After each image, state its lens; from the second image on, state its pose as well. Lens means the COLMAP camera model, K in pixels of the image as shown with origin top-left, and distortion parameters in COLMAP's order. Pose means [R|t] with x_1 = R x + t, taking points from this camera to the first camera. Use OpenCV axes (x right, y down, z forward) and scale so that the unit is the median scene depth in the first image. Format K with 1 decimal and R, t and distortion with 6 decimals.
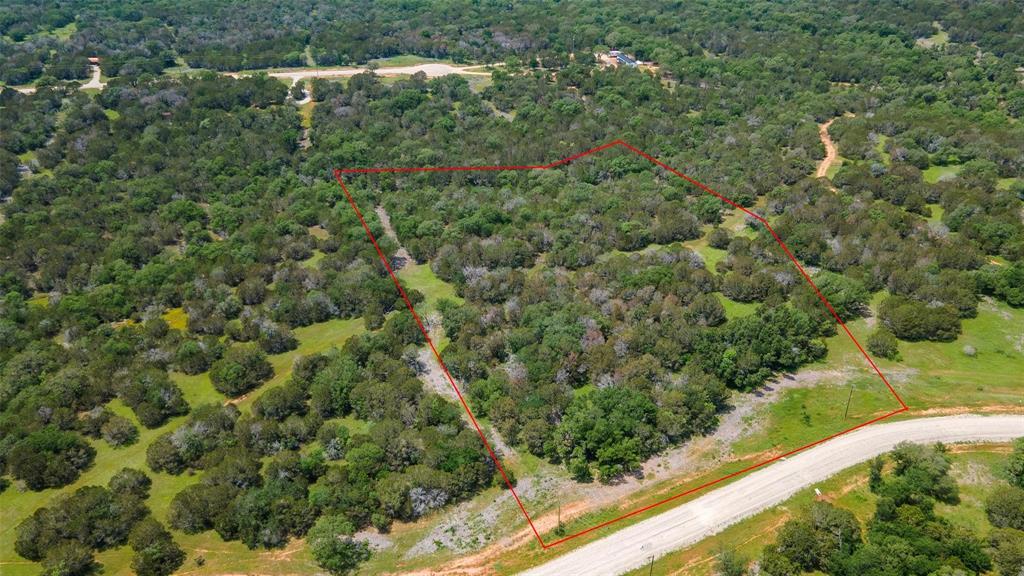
lens RADIAL K [[746.7, 0, 515.2], [0, 746.7, 288.5], [0, 0, 1]] dist [0.027045, 0.027683]
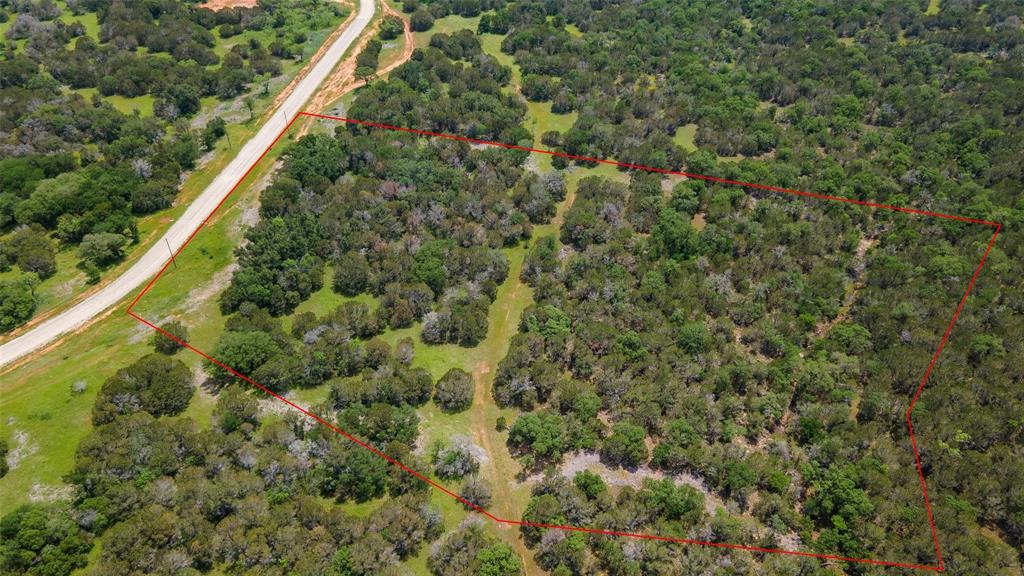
lens RADIAL K [[746.7, 0, 515.2], [0, 746.7, 288.5], [0, 0, 1]] dist [0.027045, 0.027683]
pose [[-0.576764, 0.527510, -0.623760, 0.580275], [-0.414301, 0.469194, 0.779880, -0.611072], [0.704058, 0.708231, -0.052066, 0.962352]]
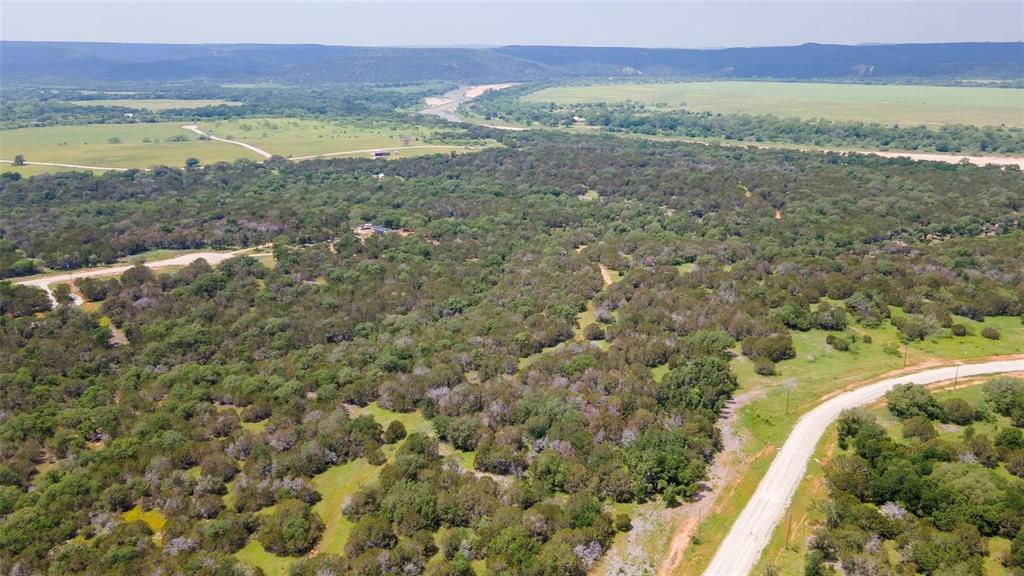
lens RADIAL K [[755.1, 0, 519.3], [0, 755.1, 287.4], [0, 0, 1]] dist [0.002116, 0.043600]
pose [[0.858362, -0.143996, 0.492422, -0.391869], [0.265907, 0.945693, -0.186972, 0.055674], [-0.438757, 0.291428, 0.850036, 0.006864]]
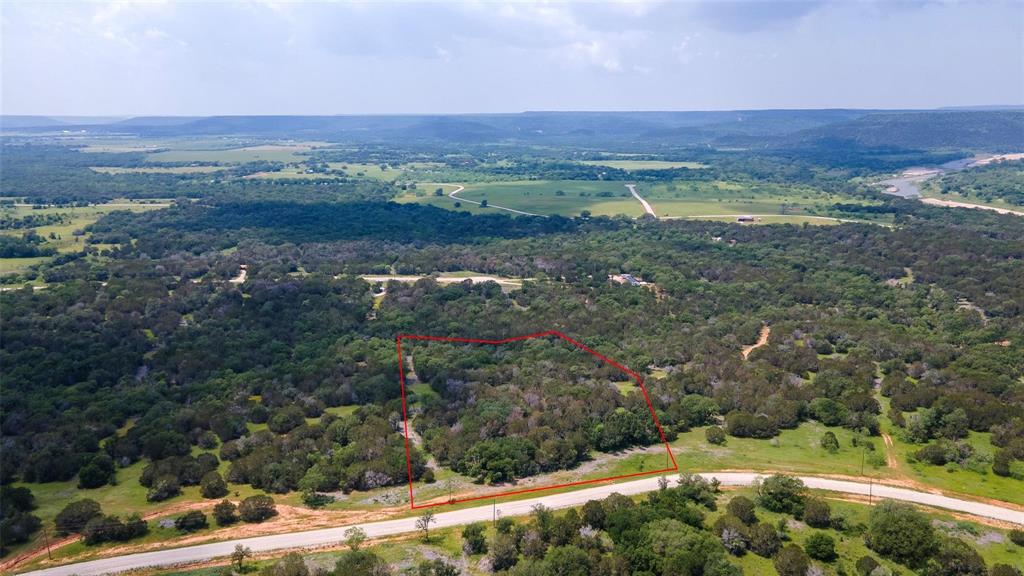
lens RADIAL K [[746.7, 0, 515.2], [0, 746.7, 288.5], [0, 0, 1]] dist [0.027045, 0.027683]
pose [[0.988538, 0.040101, -0.145548, 0.229495], [-0.085438, 0.943441, -0.320344, 0.222587], [0.124470, 0.329107, 0.936053, -0.350183]]
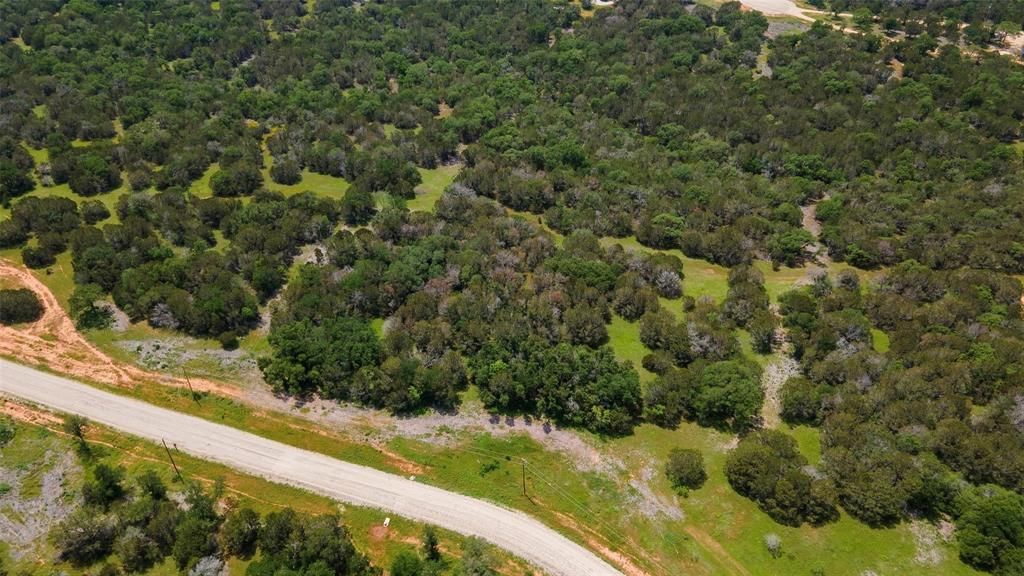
lens RADIAL K [[746.7, 0, 515.2], [0, 746.7, 288.5], [0, 0, 1]] dist [0.027045, 0.027683]
pose [[0.695367, 0.444553, -0.564657, 0.527879], [-0.379002, 0.894417, 0.237436, -0.143899], [0.610592, 0.048901, 0.790434, 0.229027]]
